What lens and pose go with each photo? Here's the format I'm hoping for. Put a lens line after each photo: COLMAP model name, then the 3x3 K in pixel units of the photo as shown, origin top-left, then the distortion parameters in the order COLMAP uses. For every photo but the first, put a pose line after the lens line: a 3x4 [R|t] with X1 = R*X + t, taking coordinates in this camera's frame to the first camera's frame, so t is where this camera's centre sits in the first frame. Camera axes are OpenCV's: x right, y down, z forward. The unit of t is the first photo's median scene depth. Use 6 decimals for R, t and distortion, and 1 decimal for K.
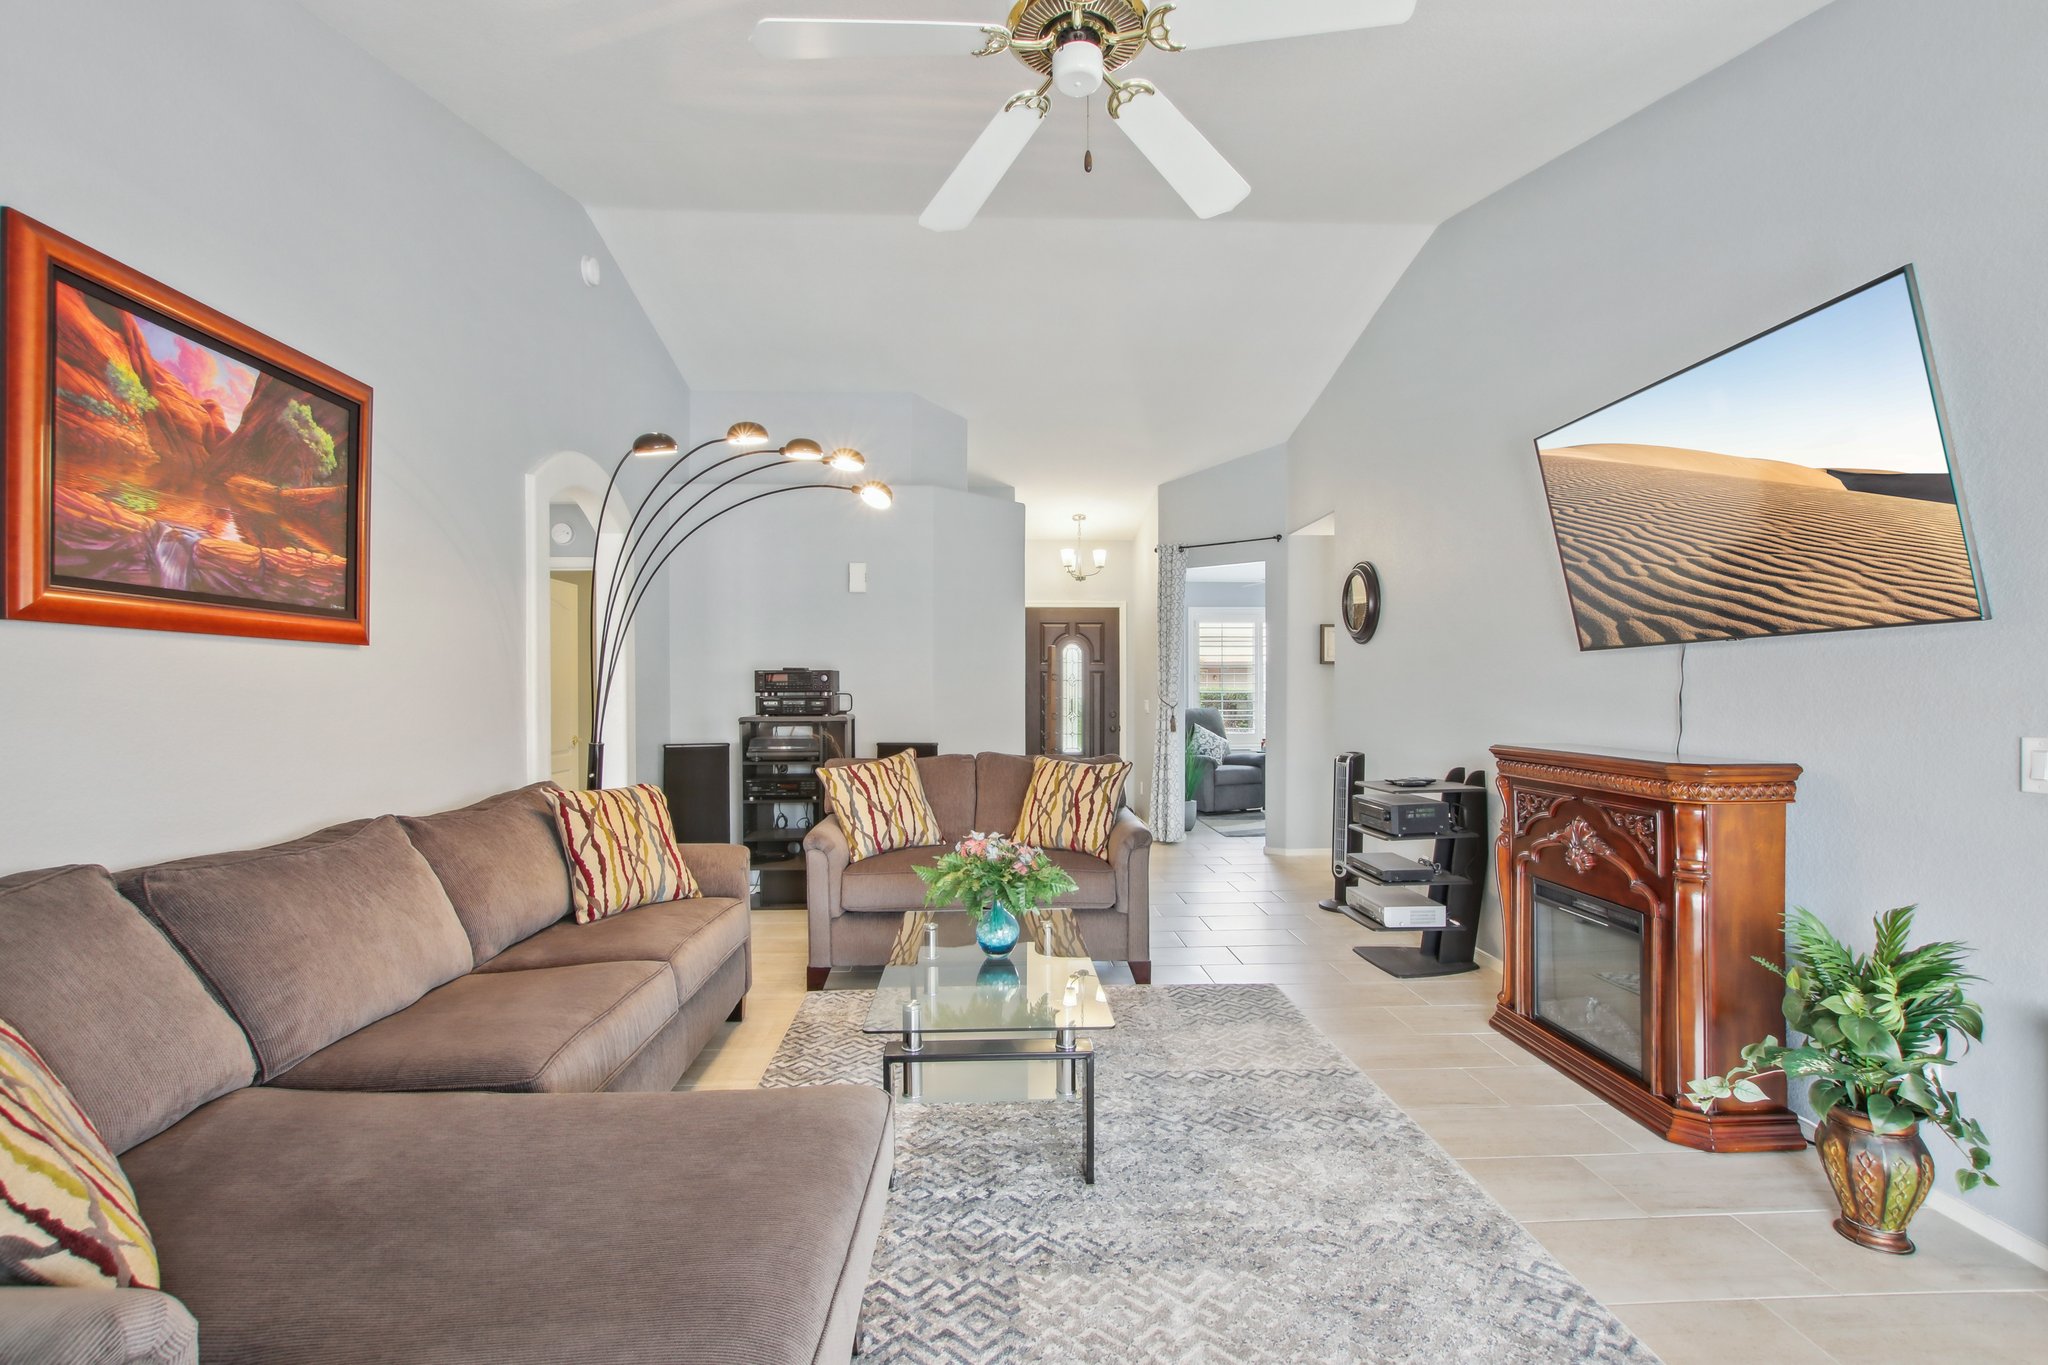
lens RADIAL K [[950.2, 0, 1027.3], [0, 950.2, 690.0], [0, 0, 1]] dist [-0.012149, 0.004168]
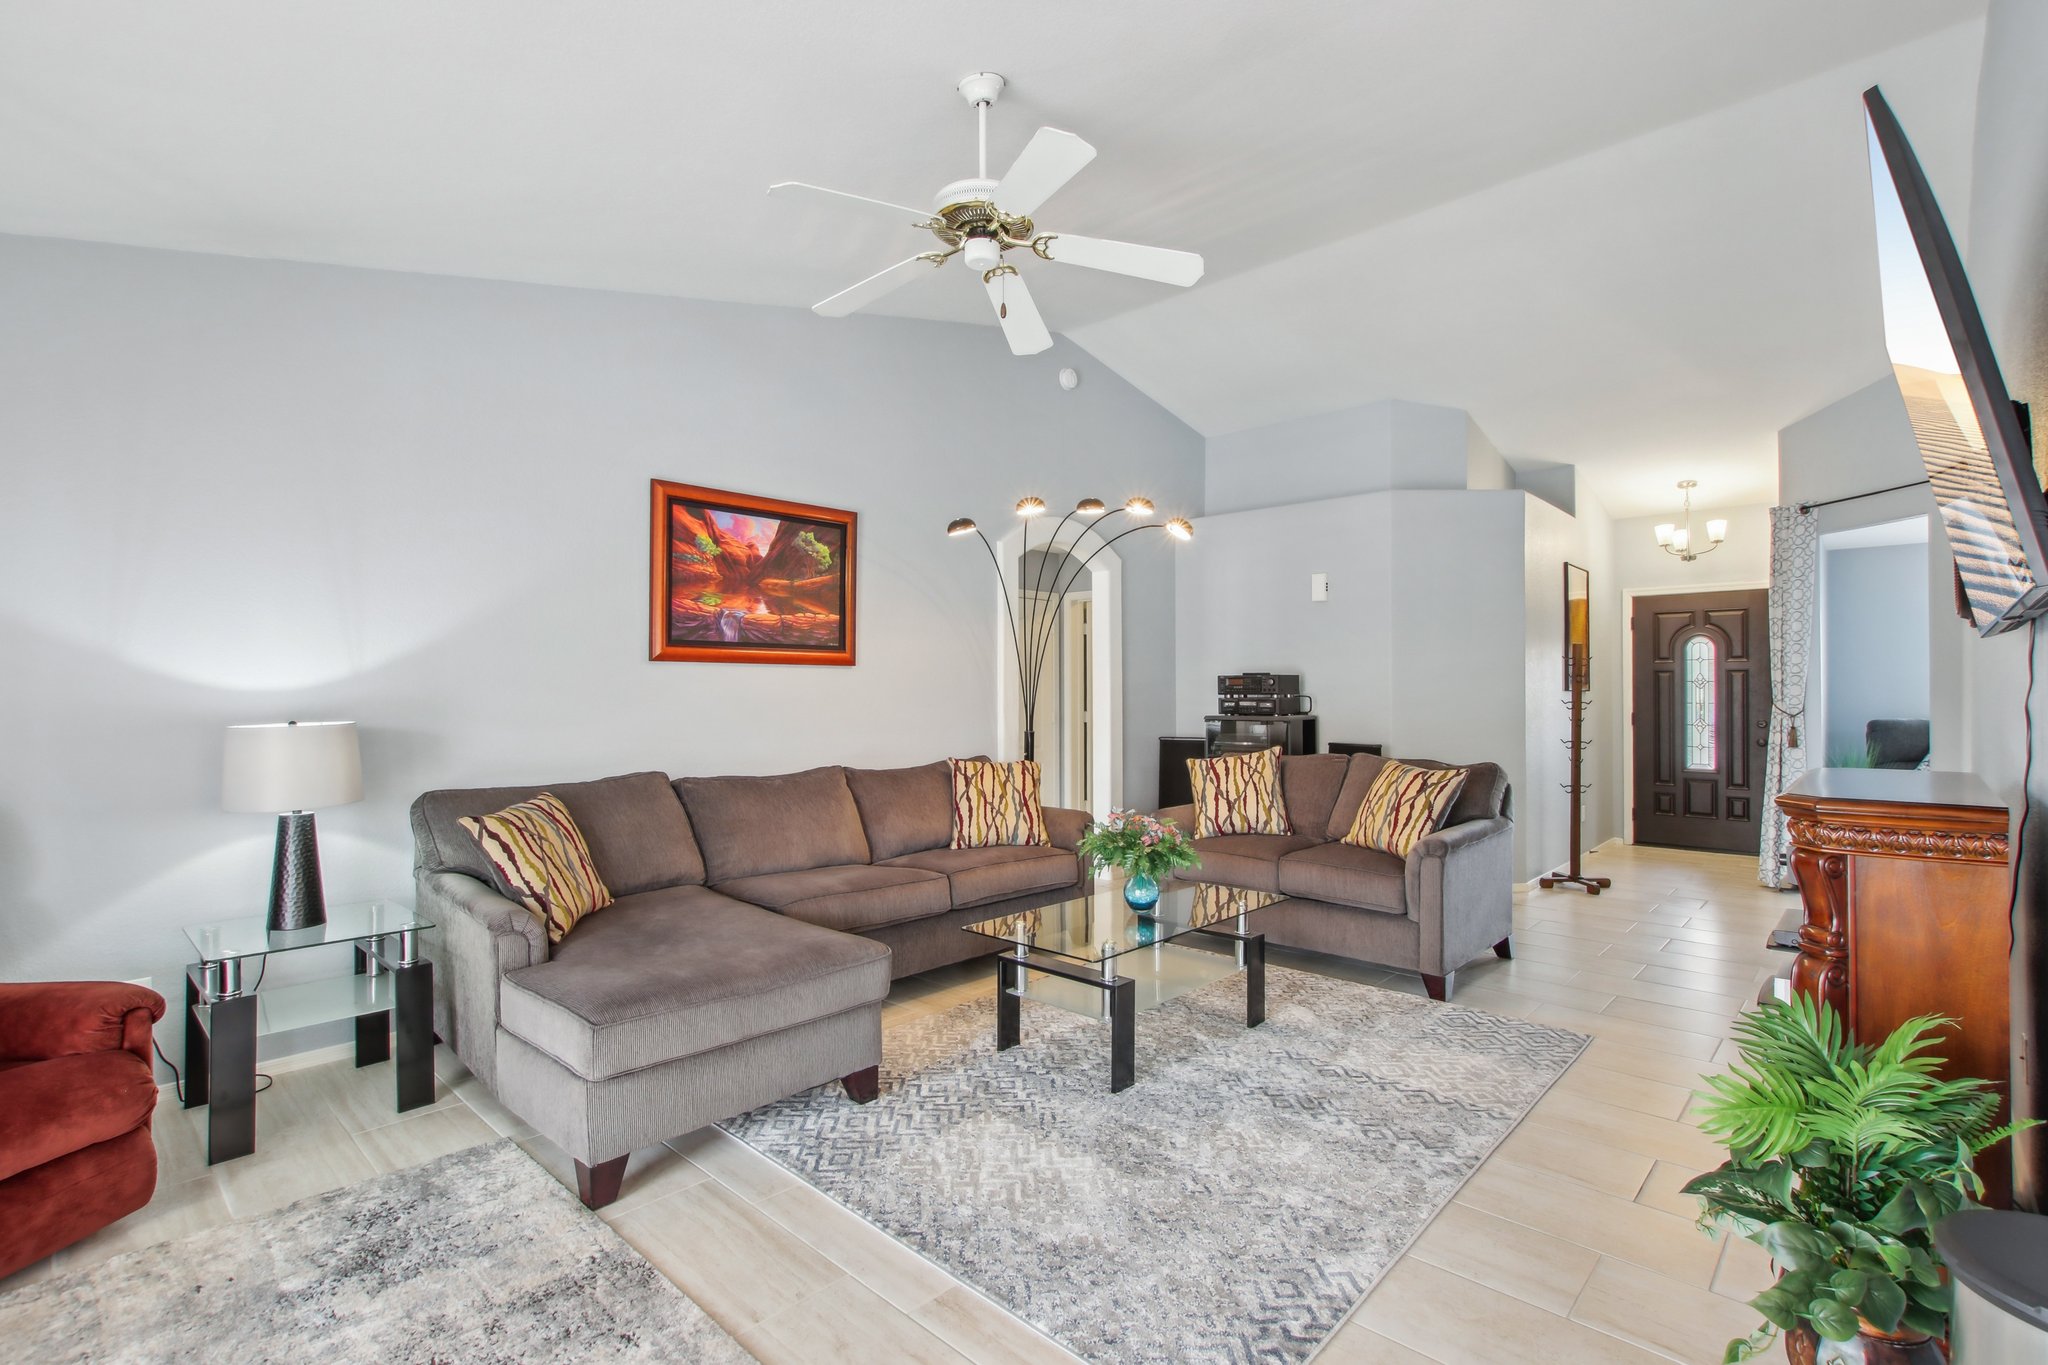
lens RADIAL K [[950.2, 0, 1022.4], [0, 950.2, 682.8], [0, 0, 1]] dist [-0.012149, 0.004168]
pose [[0.693118, -0.005595, -0.720803, 0.750108], [-0.001392, 0.999958, -0.009101, -0.002225], [0.720823, 0.007311, 0.693080, 0.044866]]
